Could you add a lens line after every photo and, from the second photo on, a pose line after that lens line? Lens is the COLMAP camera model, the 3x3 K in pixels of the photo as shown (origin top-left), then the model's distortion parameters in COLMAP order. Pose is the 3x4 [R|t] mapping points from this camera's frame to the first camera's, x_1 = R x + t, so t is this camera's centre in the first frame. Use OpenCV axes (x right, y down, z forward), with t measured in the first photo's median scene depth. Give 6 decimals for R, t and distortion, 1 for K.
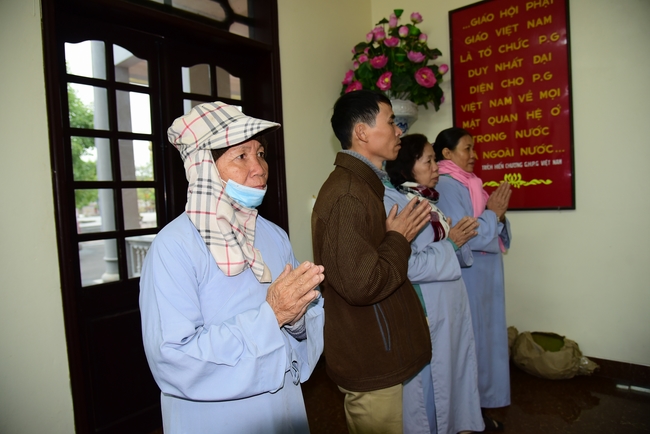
lens RADIAL K [[439.4, 0, 325.0], [0, 439.4, 217.0], [0, 0, 1]] dist [-0.038800, -0.001420]
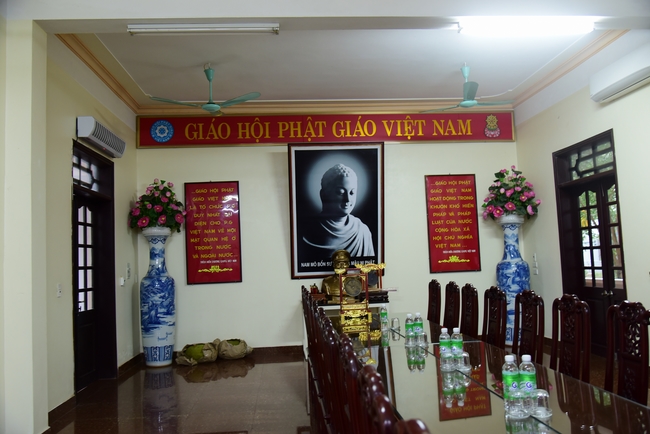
lens RADIAL K [[575.2, 0, 325.0], [0, 575.2, 217.0], [0, 0, 1]] dist [-0.005991, -0.001642]
pose [[0.712607, 0.074955, 0.697548, -1.158767], [0.042322, 0.987873, -0.149388, 0.107379], [-0.700286, 0.135976, 0.700793, -1.365442]]
